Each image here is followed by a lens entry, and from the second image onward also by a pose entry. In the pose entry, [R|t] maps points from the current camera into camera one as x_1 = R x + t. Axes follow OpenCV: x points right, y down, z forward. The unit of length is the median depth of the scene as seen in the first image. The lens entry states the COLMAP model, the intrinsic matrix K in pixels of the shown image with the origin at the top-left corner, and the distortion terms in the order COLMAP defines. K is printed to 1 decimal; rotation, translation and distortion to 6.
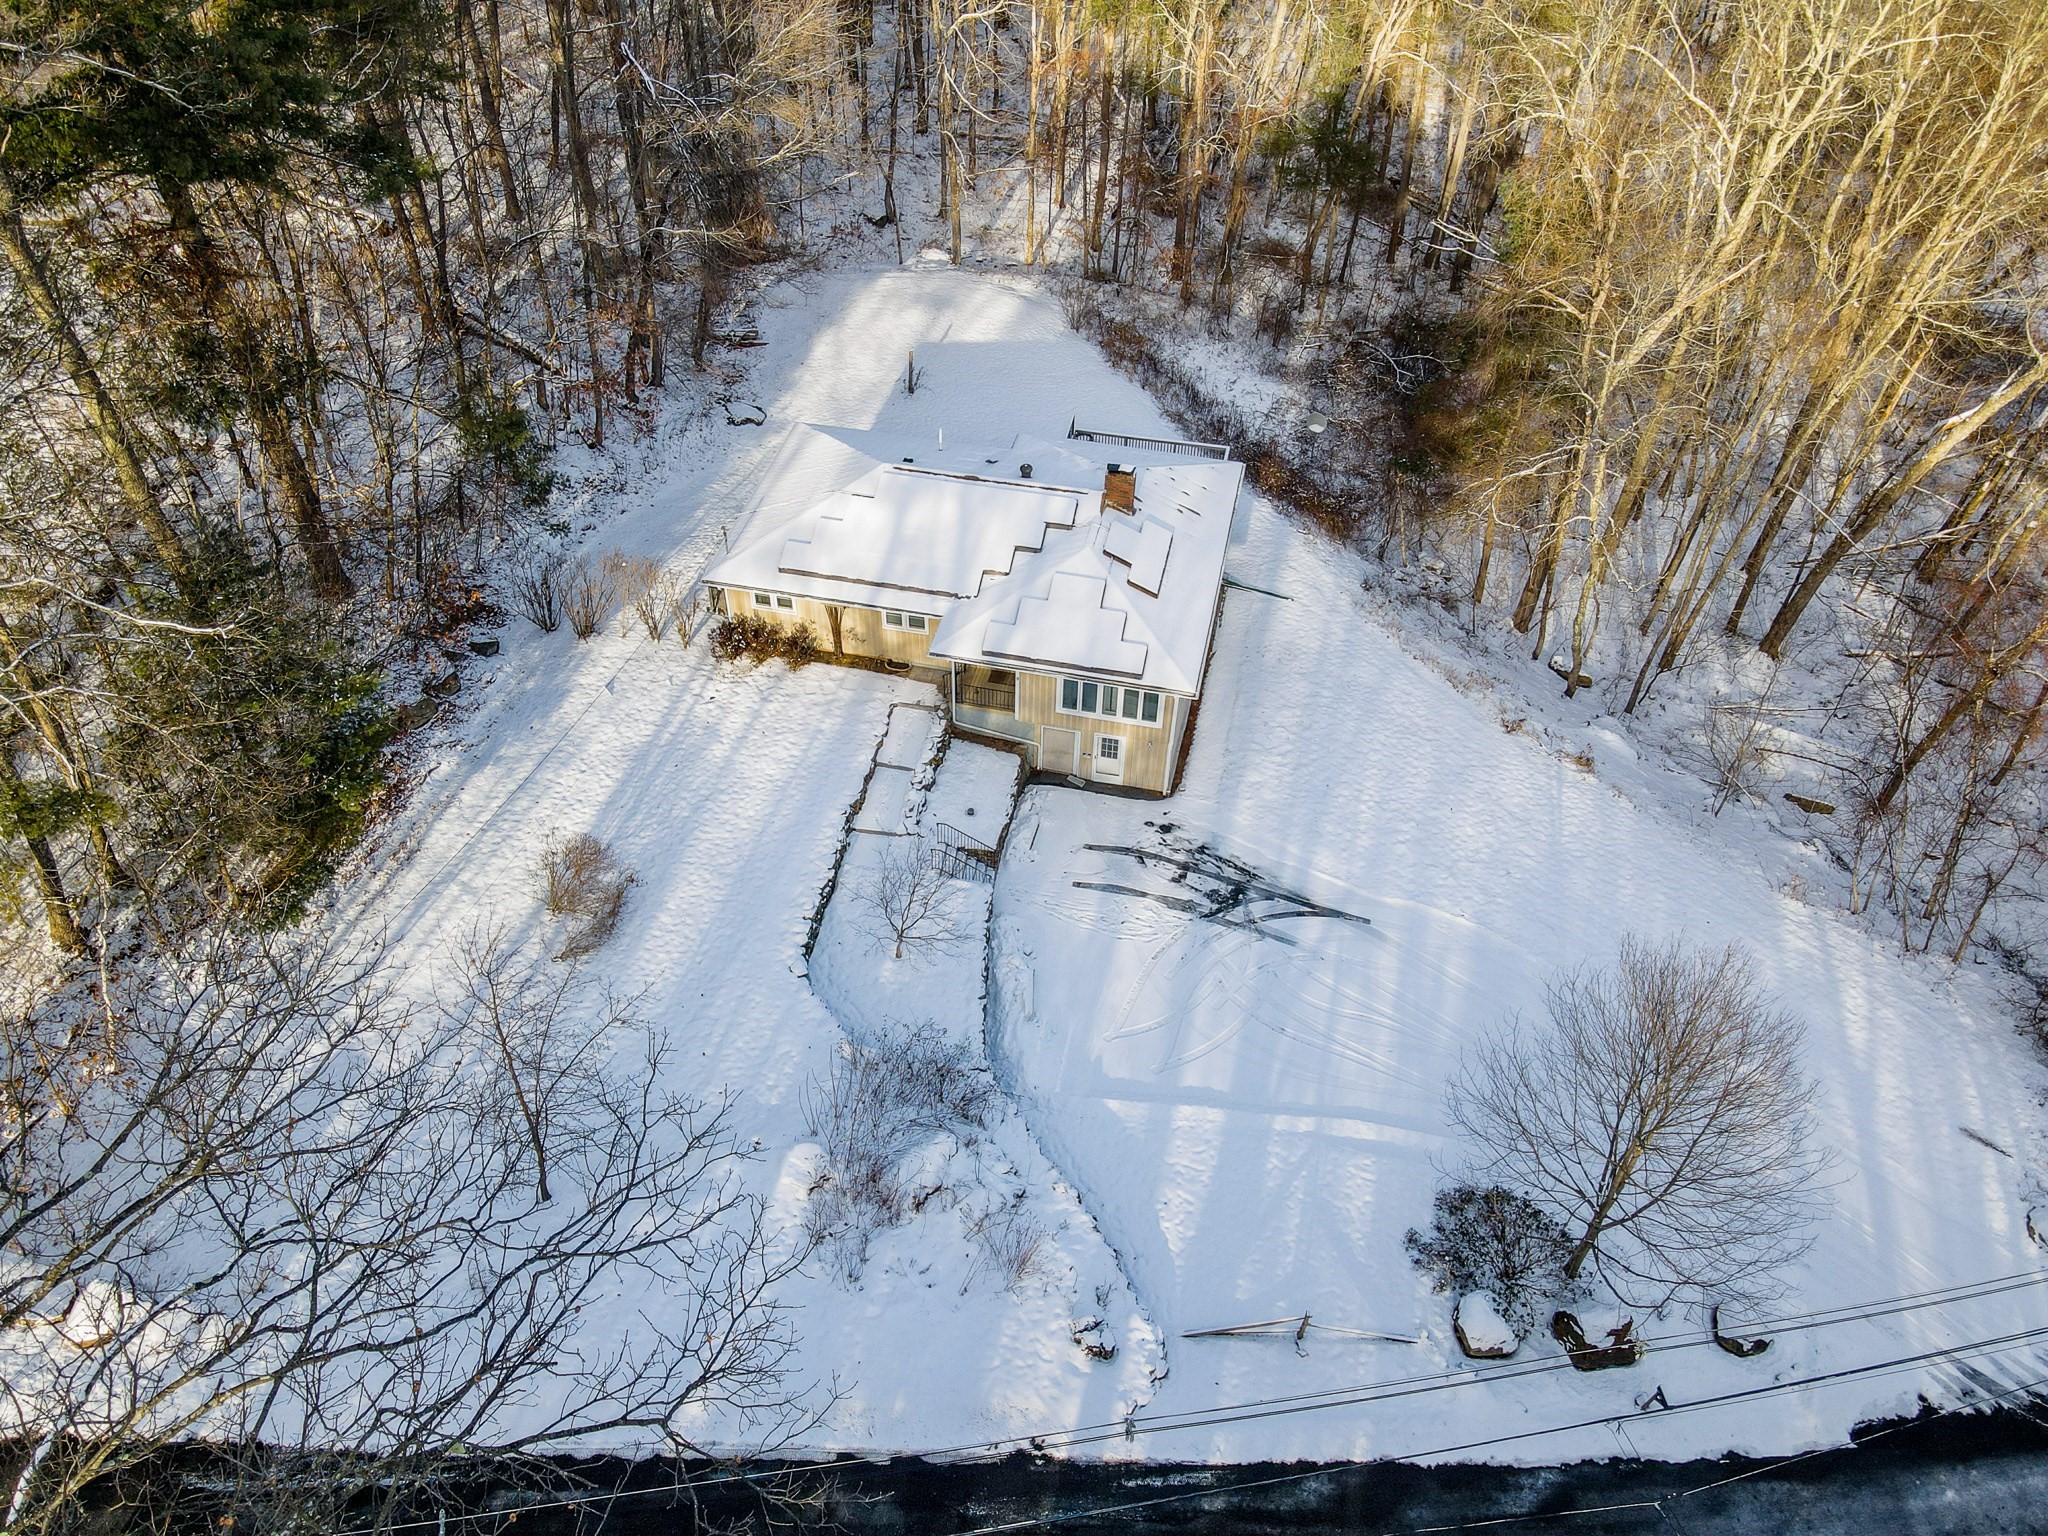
lens RADIAL K [[1461.0, 0, 1024.0], [0, 1461.0, 768.0], [0, 0, 1]] dist [-0.005312, 0.000010]
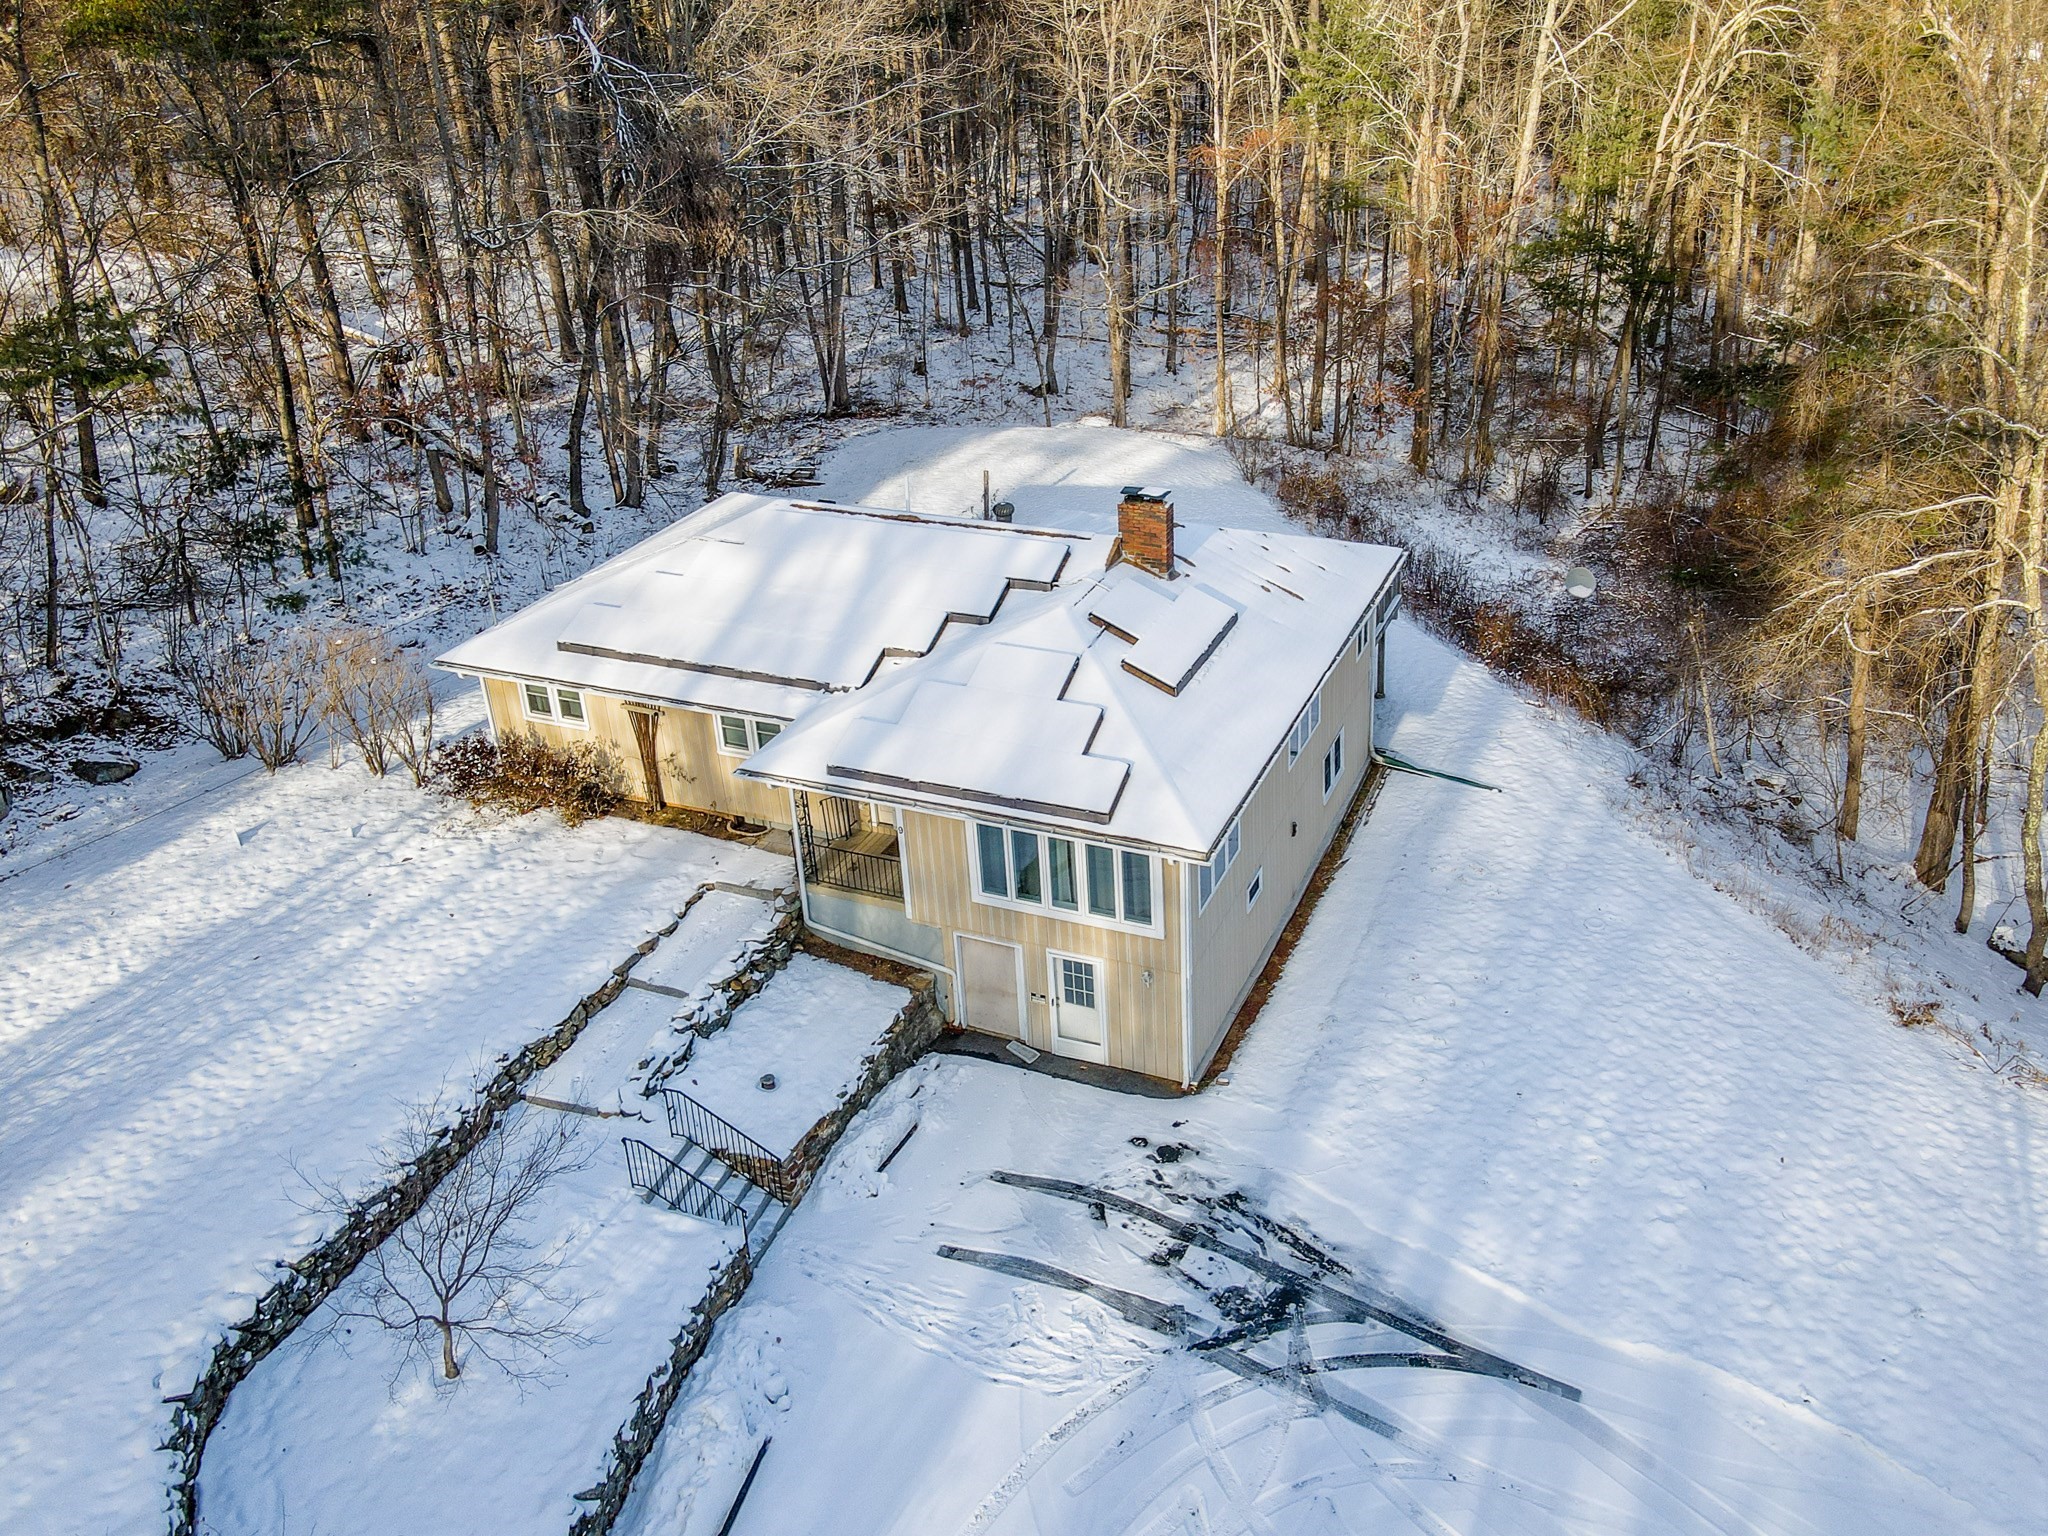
lens RADIAL K [[1611.2, 0, 1167.7], [0, 1611.2, 617.7], [0, 0, 1]] dist [0.000277, 0.012903]
pose [[0.989168, 0.023732, -0.144854, 0.168872], [-0.073573, 0.934089, -0.349376, 0.061955], [0.127015, 0.356249, 0.925718, 0.430996]]
